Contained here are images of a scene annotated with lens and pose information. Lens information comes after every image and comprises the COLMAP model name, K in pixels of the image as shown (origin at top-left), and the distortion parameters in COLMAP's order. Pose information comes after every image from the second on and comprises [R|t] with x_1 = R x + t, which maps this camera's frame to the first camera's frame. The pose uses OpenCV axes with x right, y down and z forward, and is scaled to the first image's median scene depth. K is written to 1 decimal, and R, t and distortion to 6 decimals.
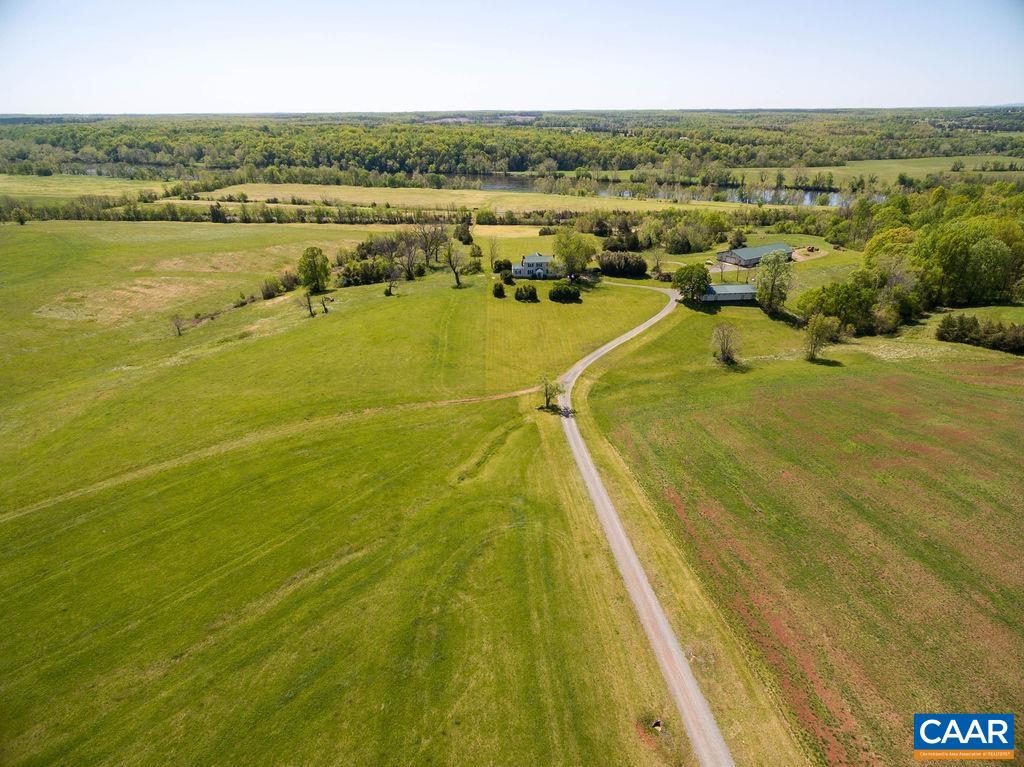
lens RADIAL K [[571.6, 0, 510.0], [0, 571.6, 386.7], [0, 0, 1]] dist [0.004158, 0.002319]
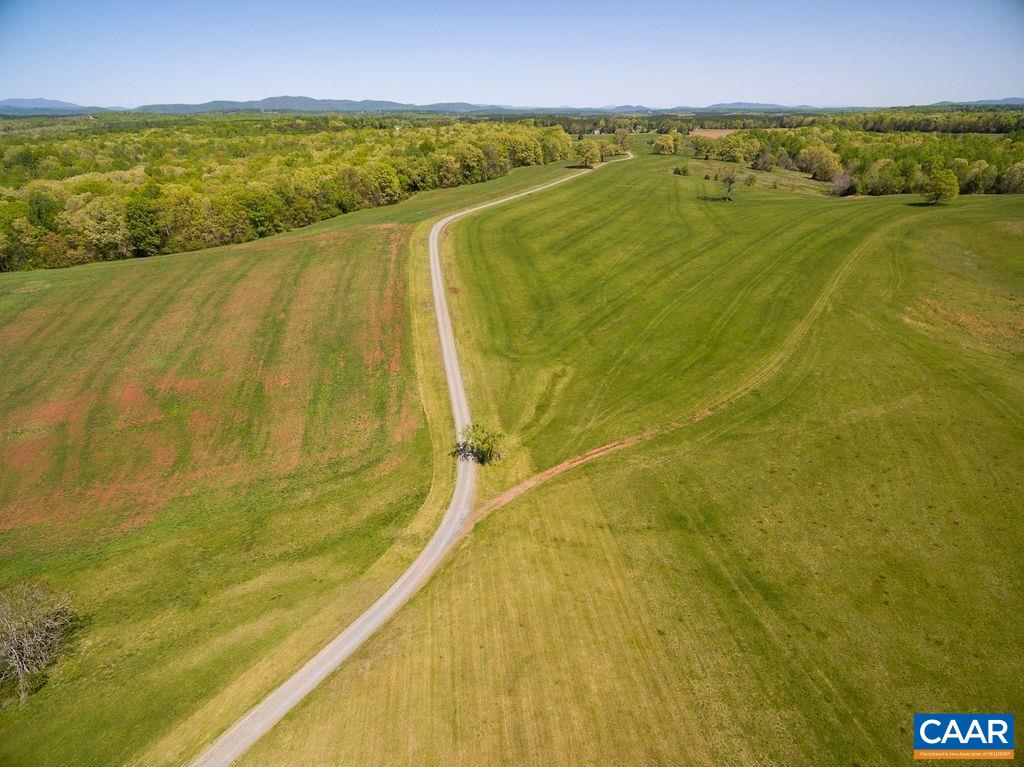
lens RADIAL K [[571.6, 0, 510.0], [0, 571.6, 386.7], [0, 0, 1]] dist [0.004158, 0.002319]
pose [[-0.996206, 0.054877, -0.067549, 0.019518], [-0.018163, 0.627966, 0.778029, -0.134721], [0.085114, 0.776304, -0.624586, 0.317170]]
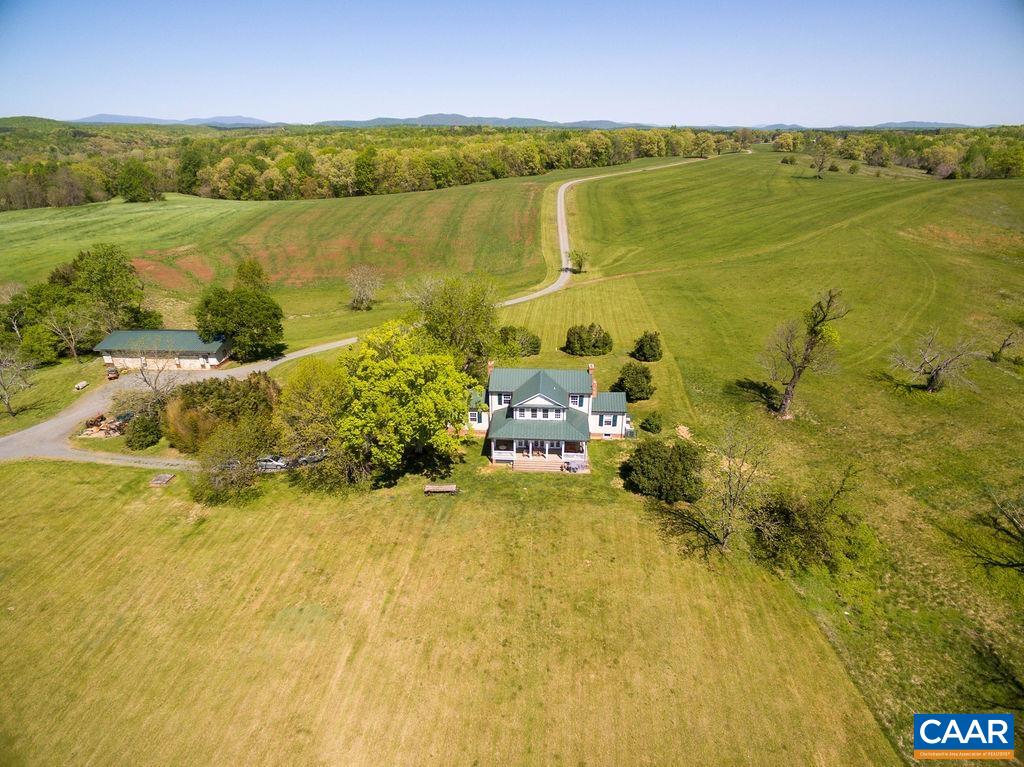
lens RADIAL K [[571.6, 0, 510.0], [0, 571.6, 386.7], [0, 0, 1]] dist [0.004158, 0.002319]
pose [[-0.990035, -0.046223, 0.133019, 0.009124], [0.071208, 0.650608, 0.756068, -0.173612], [-0.121491, 0.758006, -0.640833, 0.459922]]
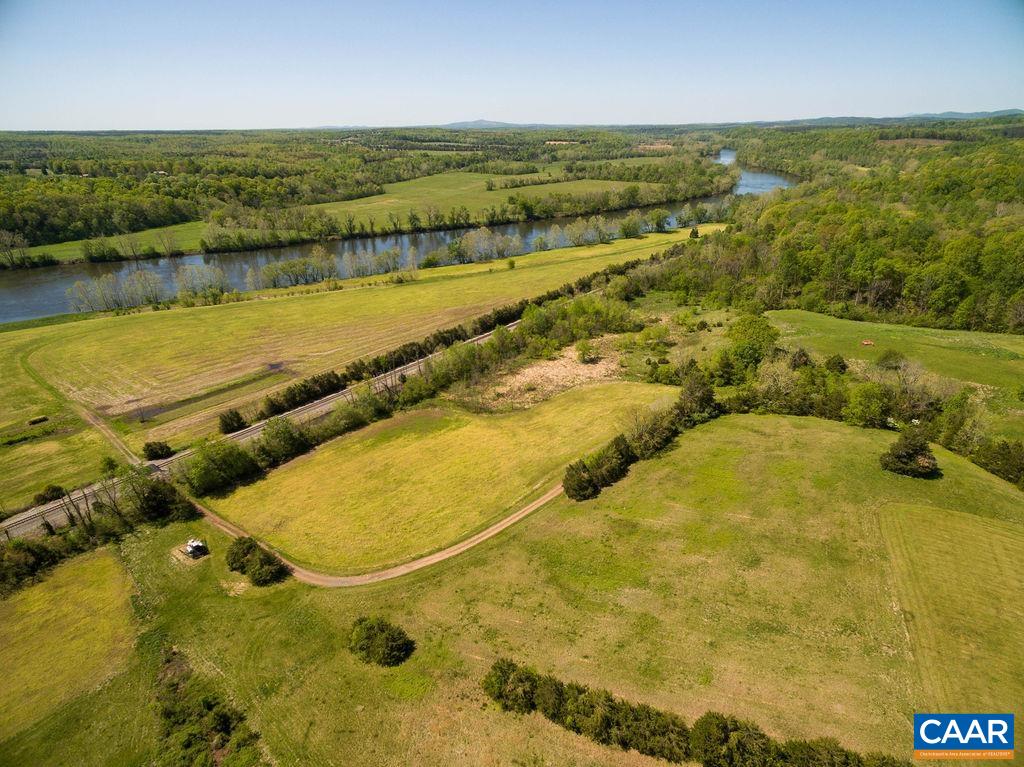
lens RADIAL K [[571.6, 0, 510.0], [0, 571.6, 386.7], [0, 0, 1]] dist [0.004158, 0.002319]
pose [[0.569131, -0.341161, 0.748131, -0.140998], [0.364058, 0.920371, 0.142754, -0.257560], [-0.737260, 0.191117, 0.648014, 0.521651]]
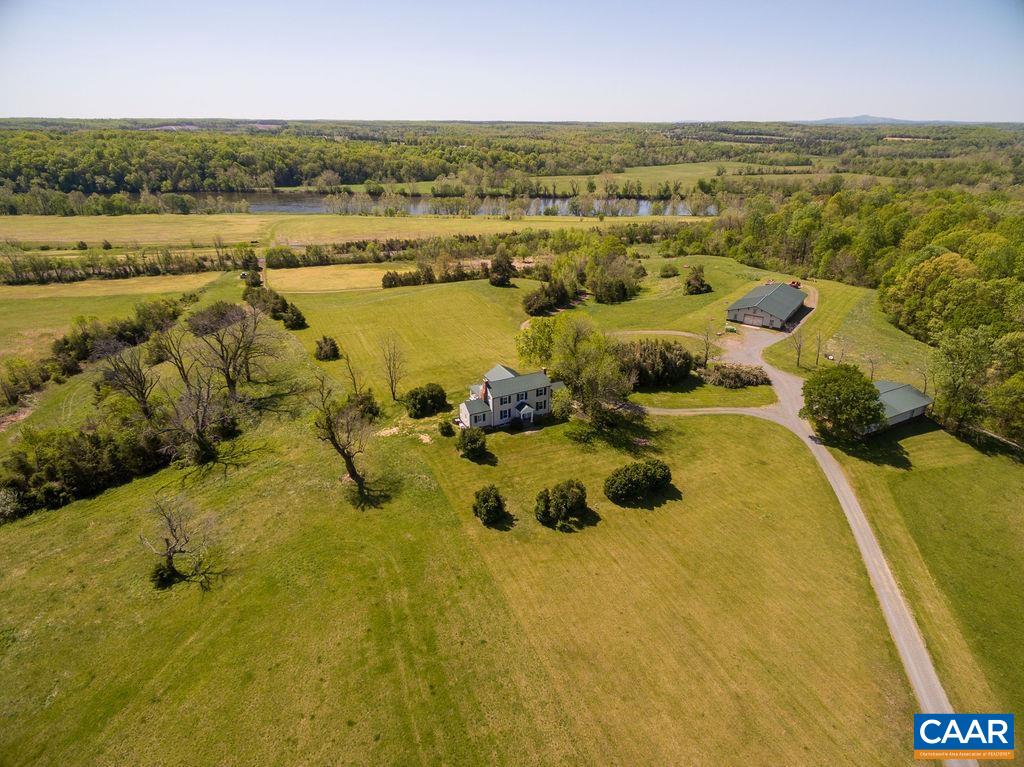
lens RADIAL K [[571.6, 0, 510.0], [0, 571.6, 386.7], [0, 0, 1]] dist [0.004158, 0.002319]
pose [[0.920938, -0.154040, 0.357974, -0.046424], [0.159924, 0.987040, 0.013307, -0.086818], [-0.355385, 0.044994, 0.933637, 0.217615]]
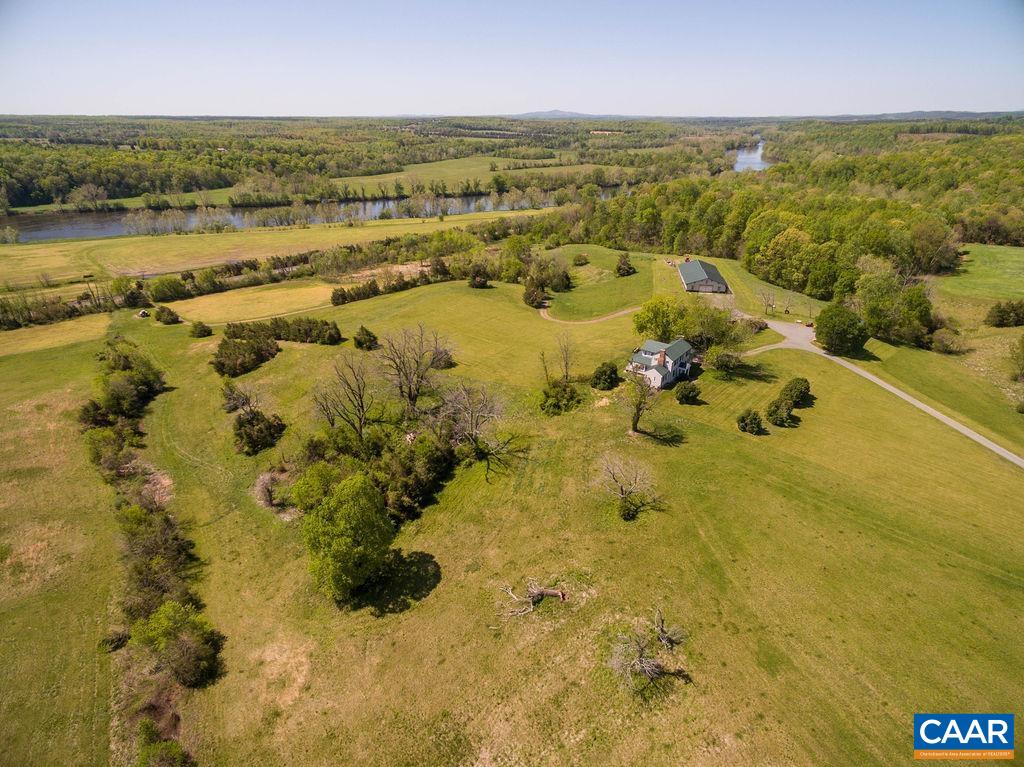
lens RADIAL K [[571.6, 0, 510.0], [0, 571.6, 386.7], [0, 0, 1]] dist [0.004158, 0.002319]
pose [[0.665974, -0.312611, 0.677313, -0.197076], [0.319895, 0.939915, 0.119274, -0.121741], [-0.673903, 0.137236, 0.725962, 0.254458]]
